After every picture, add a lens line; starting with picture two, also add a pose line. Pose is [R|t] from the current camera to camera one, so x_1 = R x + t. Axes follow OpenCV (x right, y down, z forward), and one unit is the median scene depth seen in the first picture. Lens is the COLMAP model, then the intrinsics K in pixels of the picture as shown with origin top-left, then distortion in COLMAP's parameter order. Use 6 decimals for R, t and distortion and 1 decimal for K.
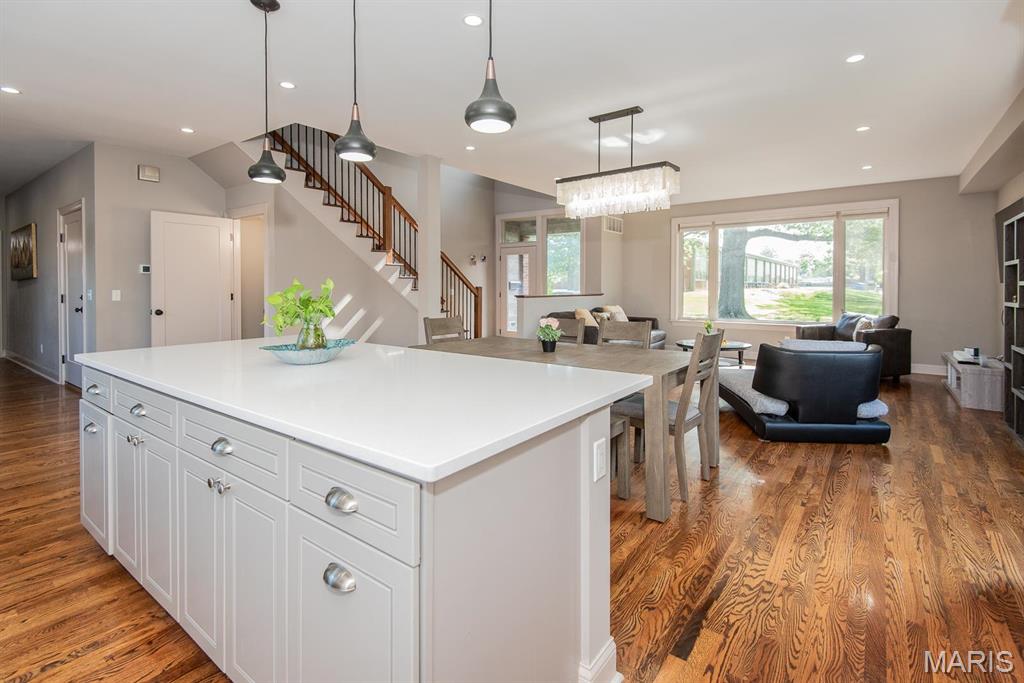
lens RADIAL K [[476.9, 0, 509.9], [0, 476.9, 294.8], [0, 0, 1]] dist [0.024317, -0.010385]
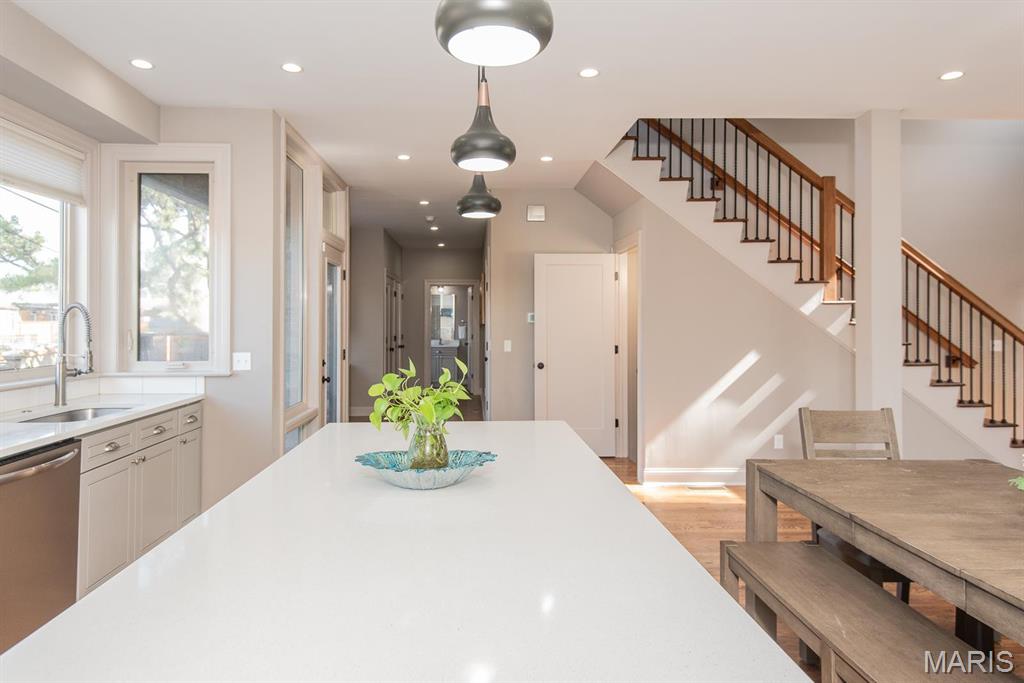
lens RADIAL K [[628.3, 0, 506.7], [0, 628.3, 319.3], [0, 0, 1]] dist [0.028866, -0.000465]
pose [[0.639285, -0.006169, -0.768945, 0.162804], [-0.010547, 0.999803, -0.016790, -0.037225], [0.768898, 0.018844, 0.639094, 0.252695]]
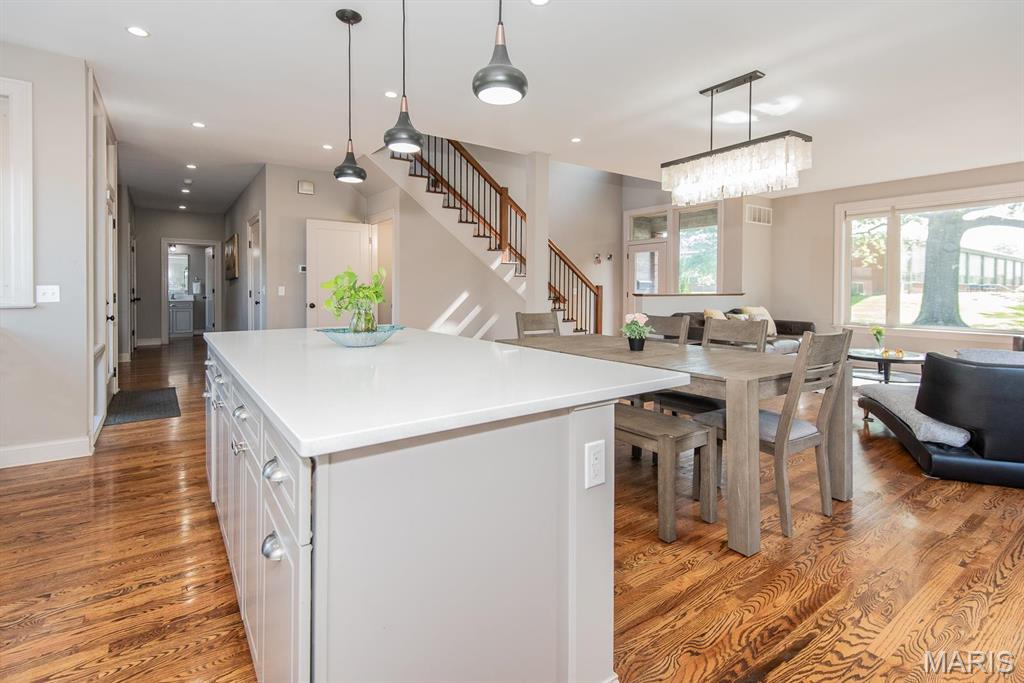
lens RADIAL K [[476.9, 0, 509.9], [0, 476.9, 294.8], [0, 0, 1]] dist [0.024317, -0.010385]
pose [[0.953840, 0.005391, -0.300267, 0.098969], [-0.007254, 0.999961, -0.005091, 0.015478], [0.300228, 0.007034, 0.953842, 0.042766]]
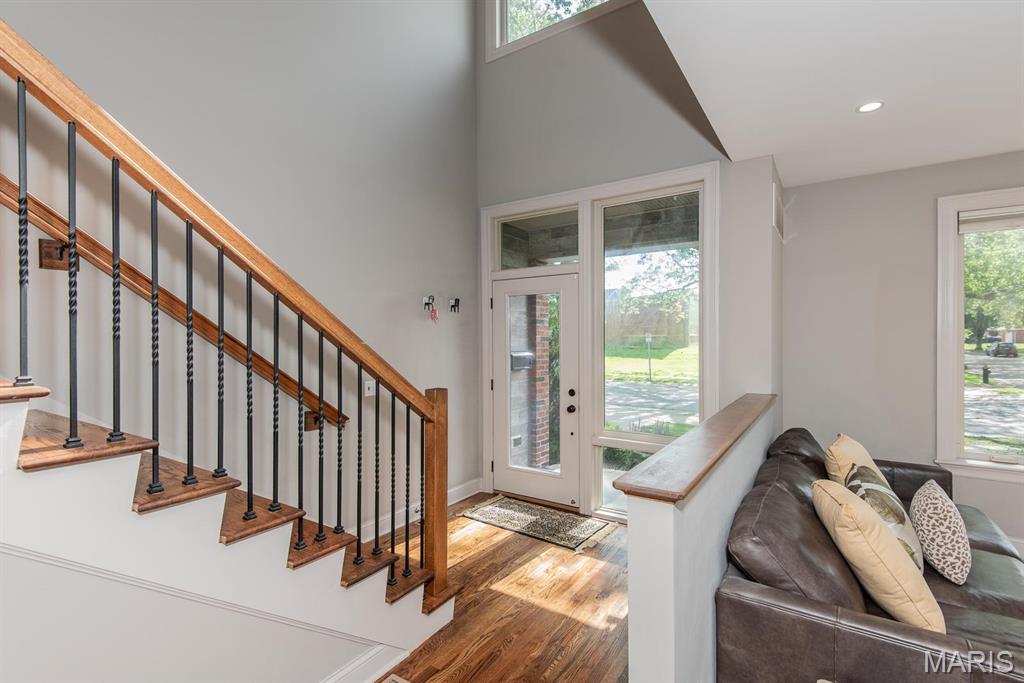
lens RADIAL K [[471.9, 0, 511.4], [0, 471.9, 344.6], [0, 0, 1]] dist [0.003394, -0.000363]
pose [[0.998416, -0.006135, 0.055929, -0.062865], [0.006619, 0.999942, -0.008484, -0.079521], [-0.055874, 0.008841, 0.998399, 1.297313]]
